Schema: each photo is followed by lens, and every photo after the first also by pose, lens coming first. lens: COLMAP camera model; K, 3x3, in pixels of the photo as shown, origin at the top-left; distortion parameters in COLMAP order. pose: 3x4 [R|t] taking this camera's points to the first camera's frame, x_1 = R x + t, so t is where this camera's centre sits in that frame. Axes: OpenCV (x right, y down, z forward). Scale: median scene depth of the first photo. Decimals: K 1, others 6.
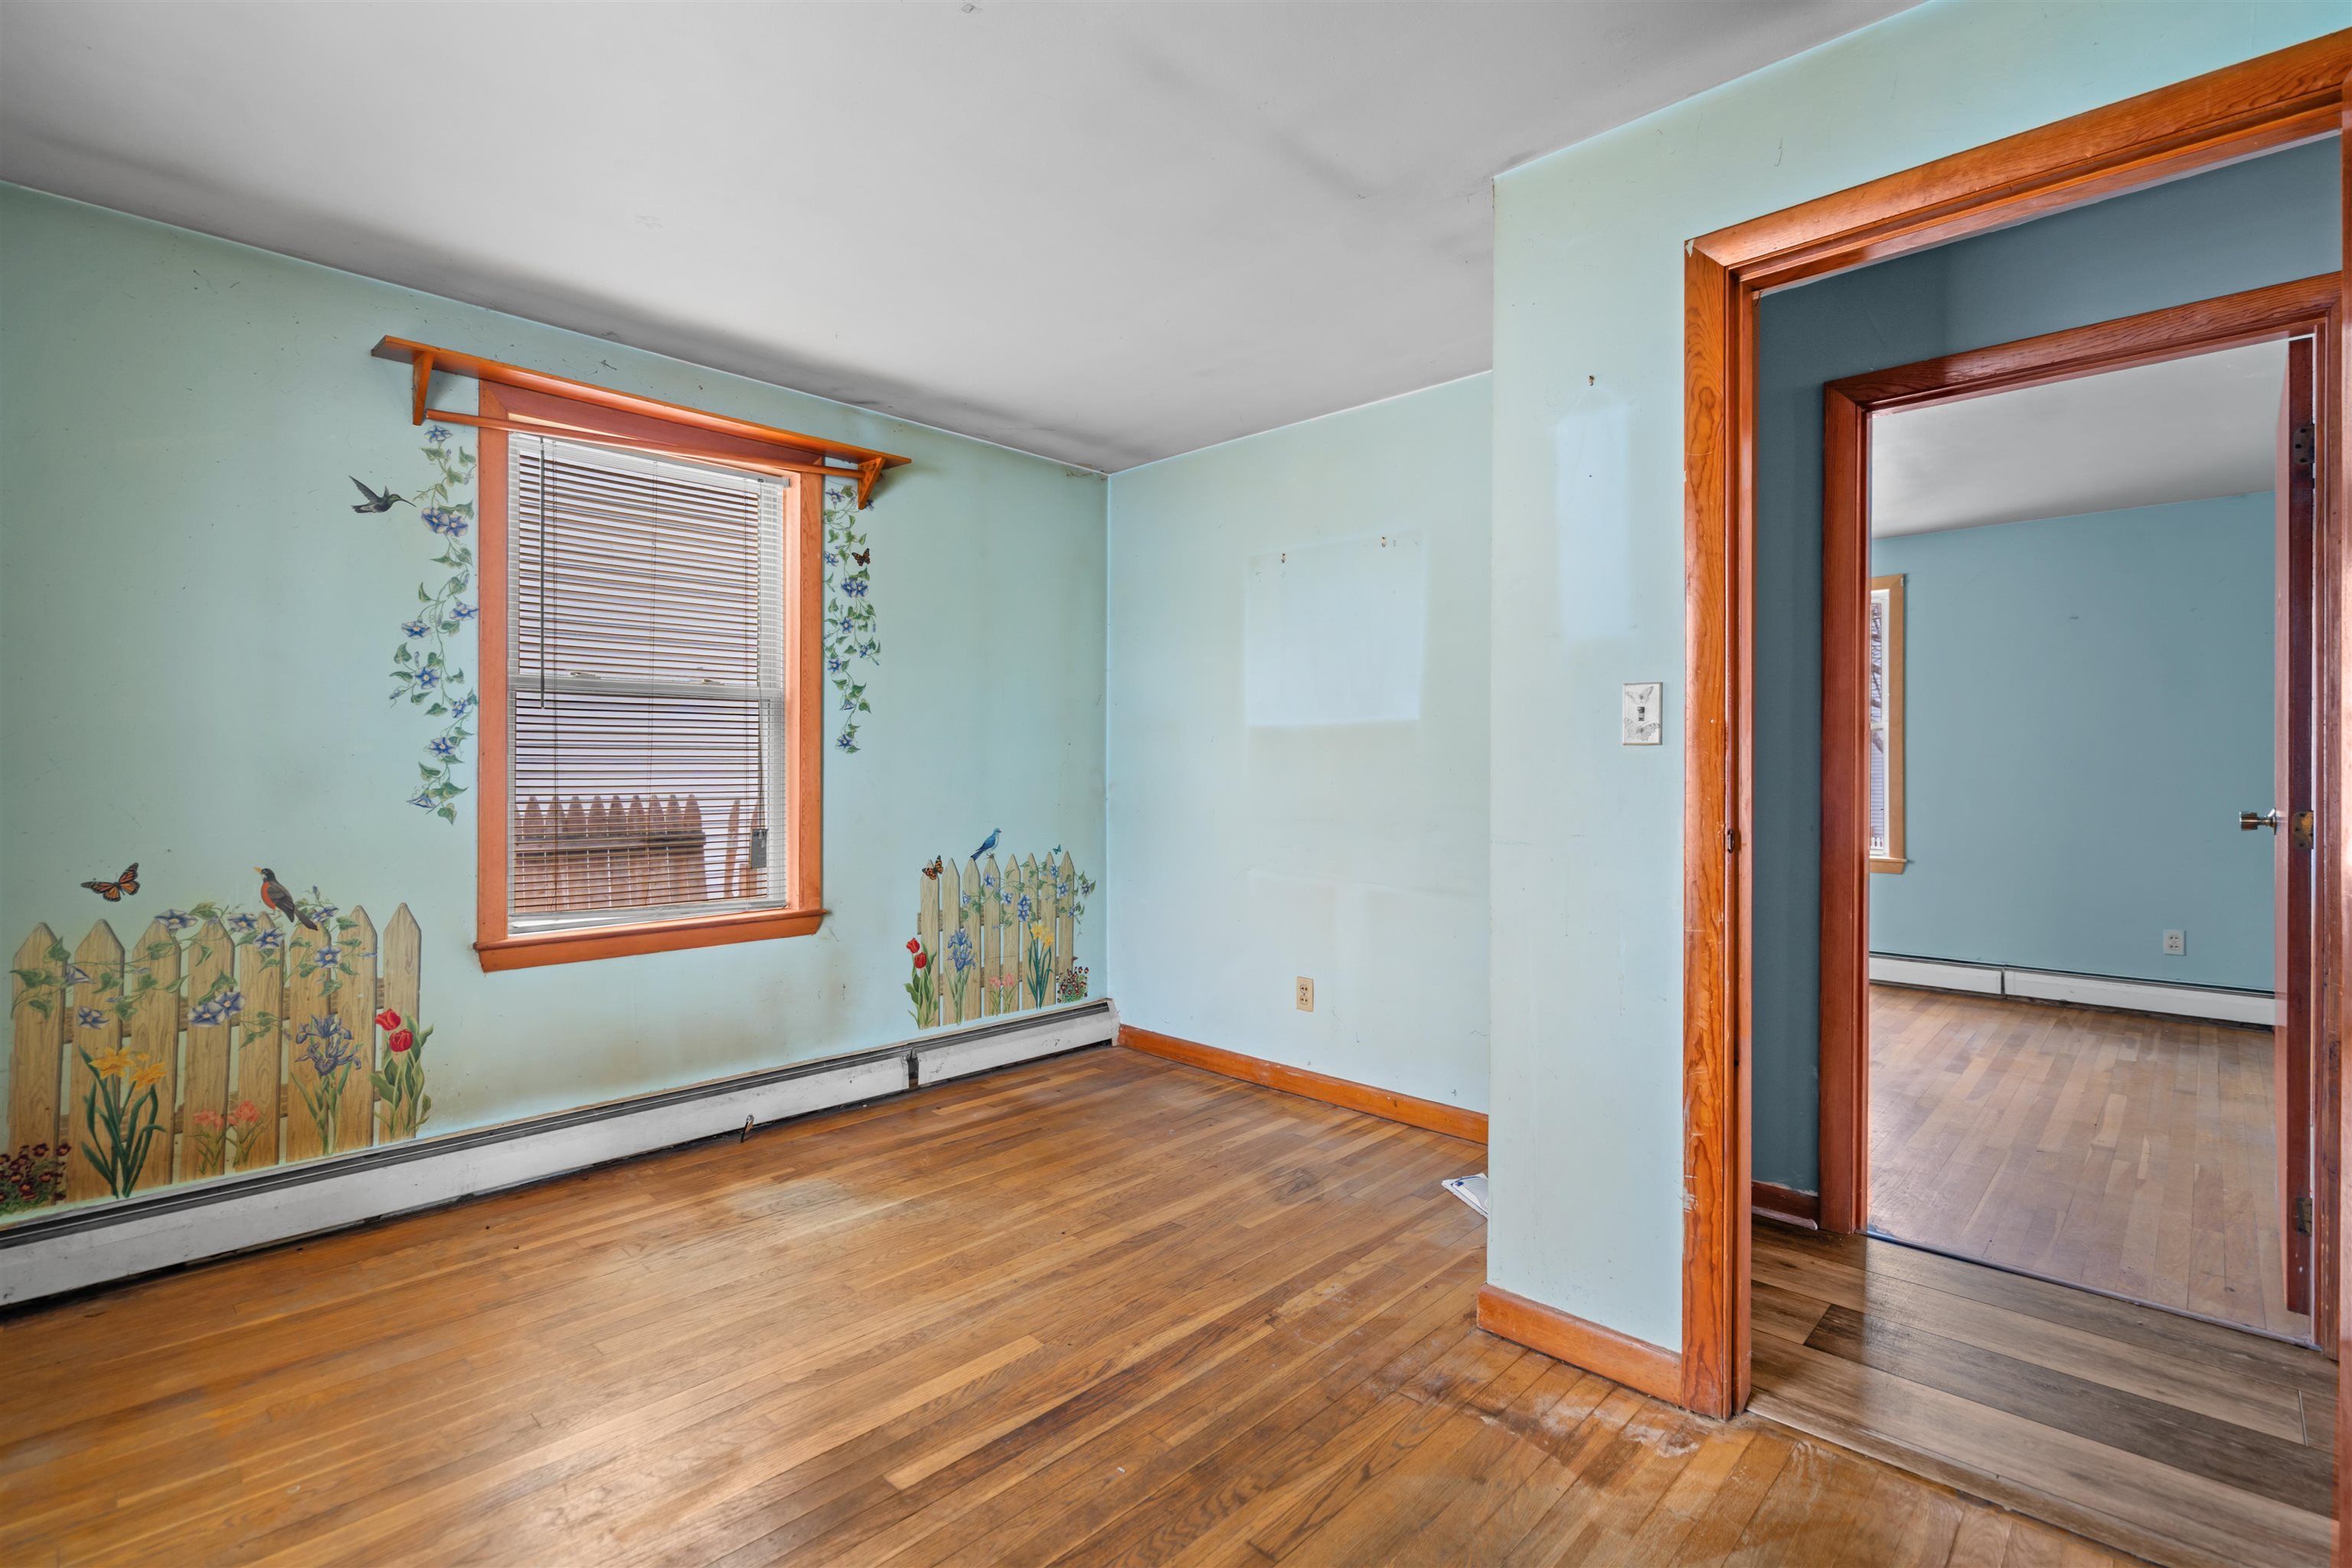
lens RADIAL K [[1075.5, 0, 1172.3], [0, 1075.5, 778.1], [0, 0, 1]] dist [0.003172, -0.000103]
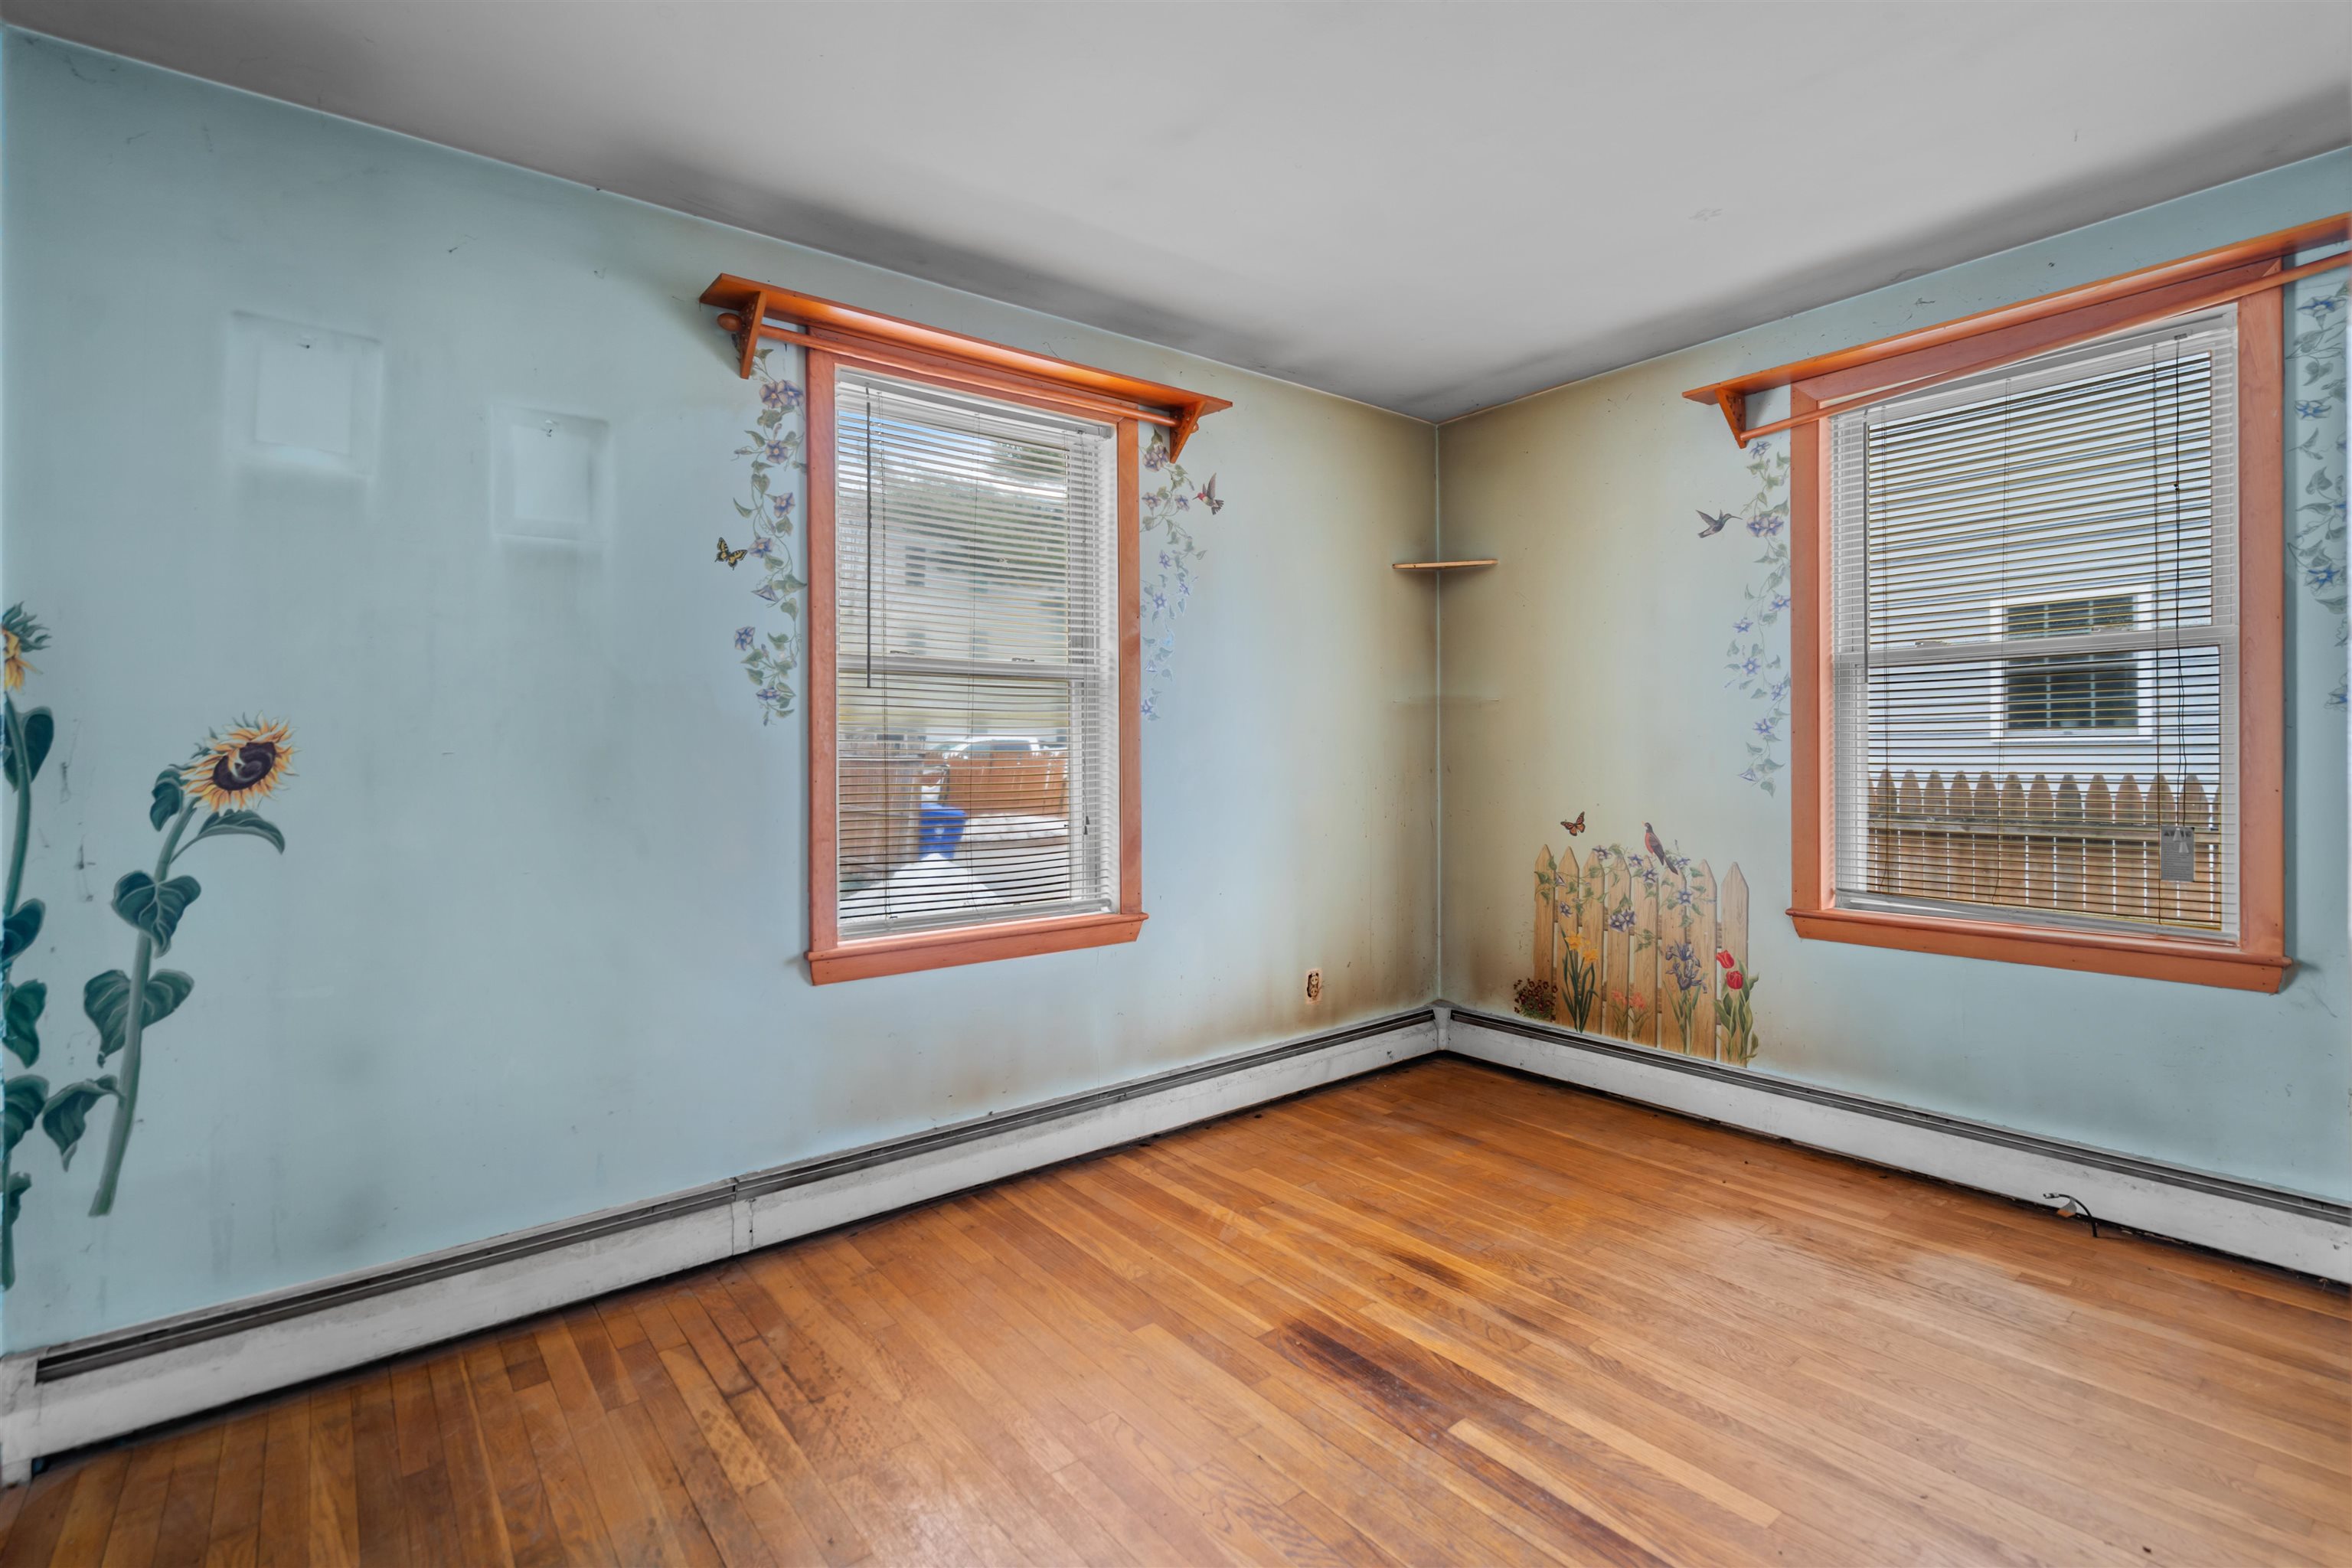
lens RADIAL K [[1075.5, 0, 1163.9], [0, 1075.5, 750.7], [0, 0, 1]] dist [0.003172, -0.000103]
pose [[-0.129032, -0.000629, -0.991640, 0.524517], [0.003432, 0.999994, -0.001081, -0.005470], [0.991635, -0.003542, -0.129029, 0.540559]]
